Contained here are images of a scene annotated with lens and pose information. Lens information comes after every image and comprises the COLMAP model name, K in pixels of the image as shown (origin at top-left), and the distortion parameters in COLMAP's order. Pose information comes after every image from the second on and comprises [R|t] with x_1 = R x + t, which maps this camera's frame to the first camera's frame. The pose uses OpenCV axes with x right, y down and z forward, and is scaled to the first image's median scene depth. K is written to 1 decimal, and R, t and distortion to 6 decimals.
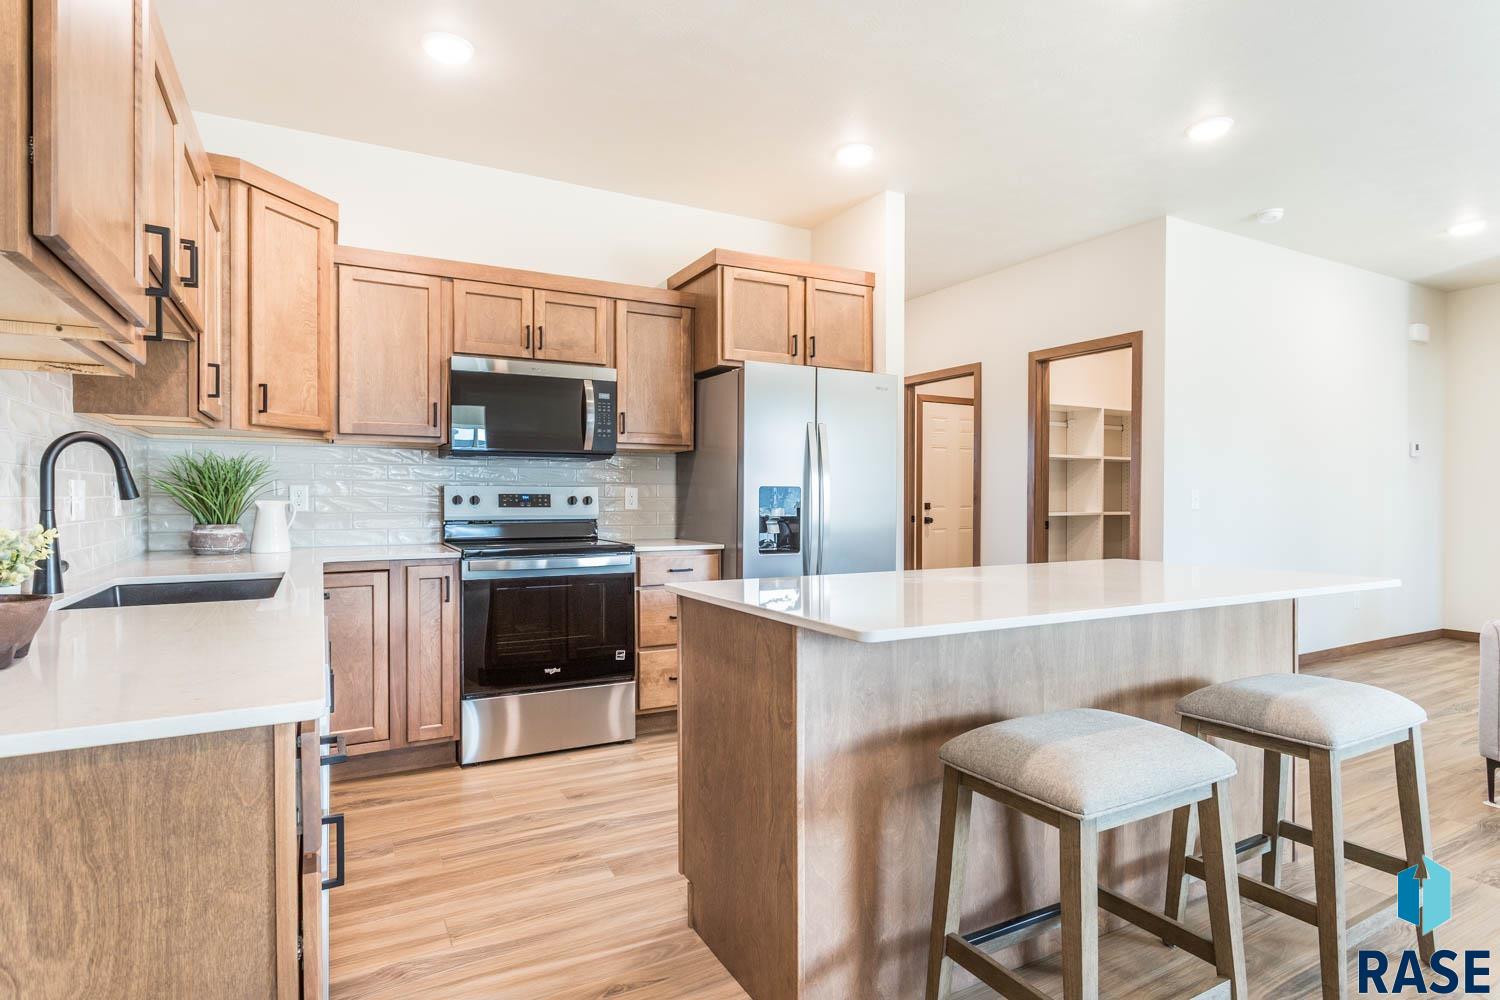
lens RADIAL K [[785.6, 0, 747.2], [0, 785.6, 500.3], [0, 0, 1]] dist [-0.001136, 0.000090]
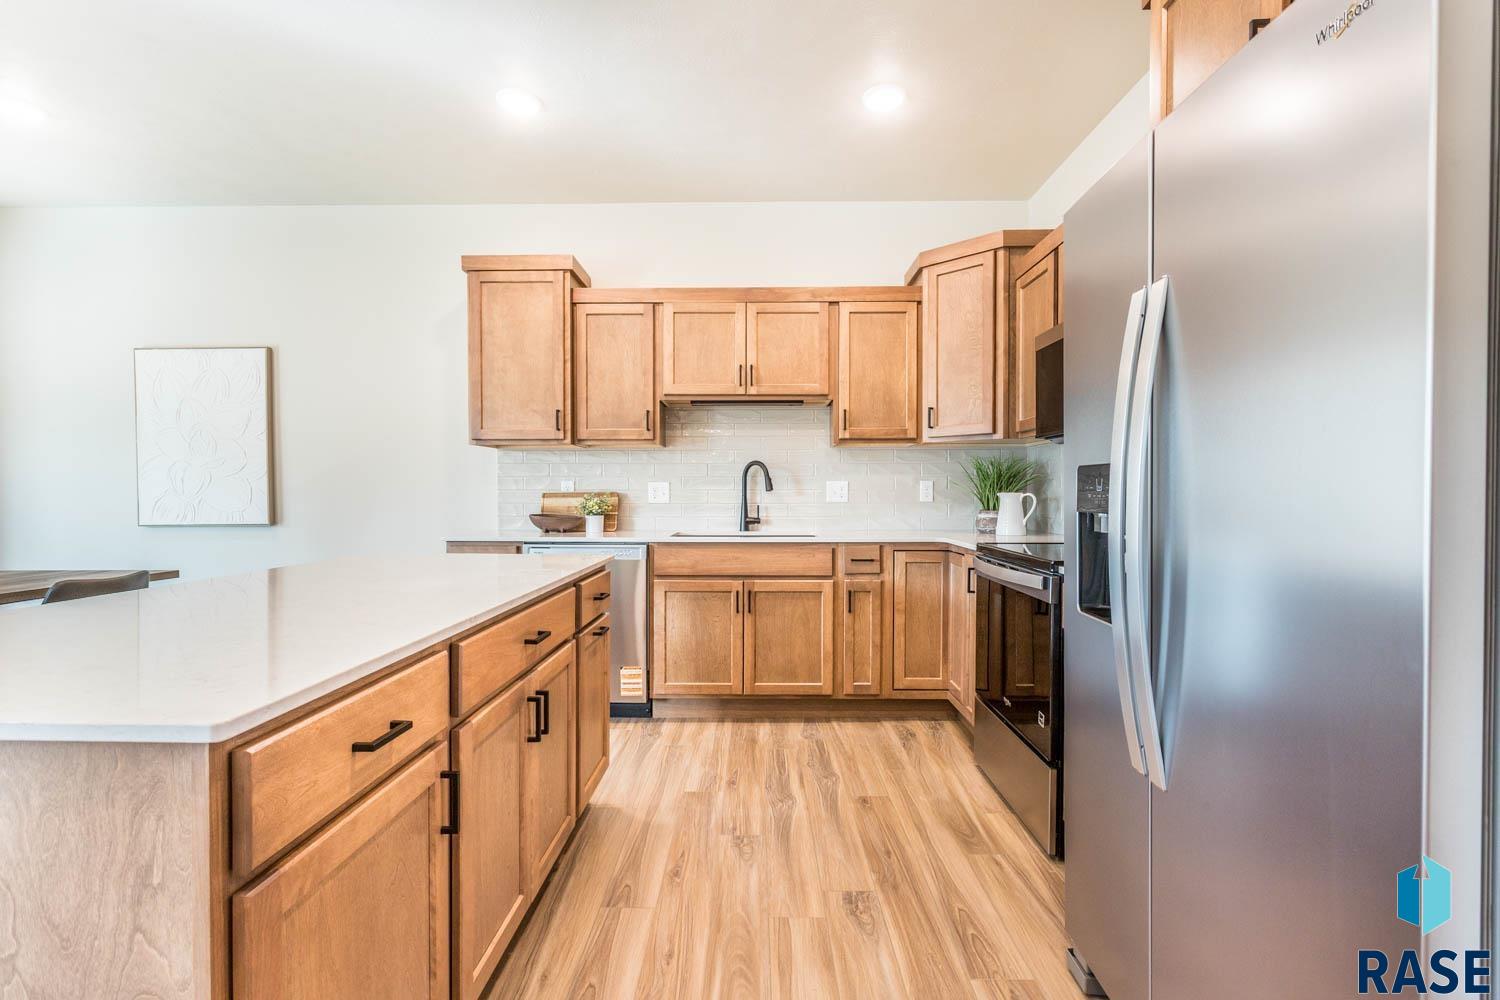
lens RADIAL K [[711.0, 0, 749.8], [0, 711.0, 502.4], [0, 0, 1]] dist [0.003252, -0.000086]
pose [[-0.489851, 0.015917, -0.871661, 0.576710], [-0.004081, 0.999781, 0.020550, -0.005395], [0.871796, 0.013624, -0.489679, 1.238485]]
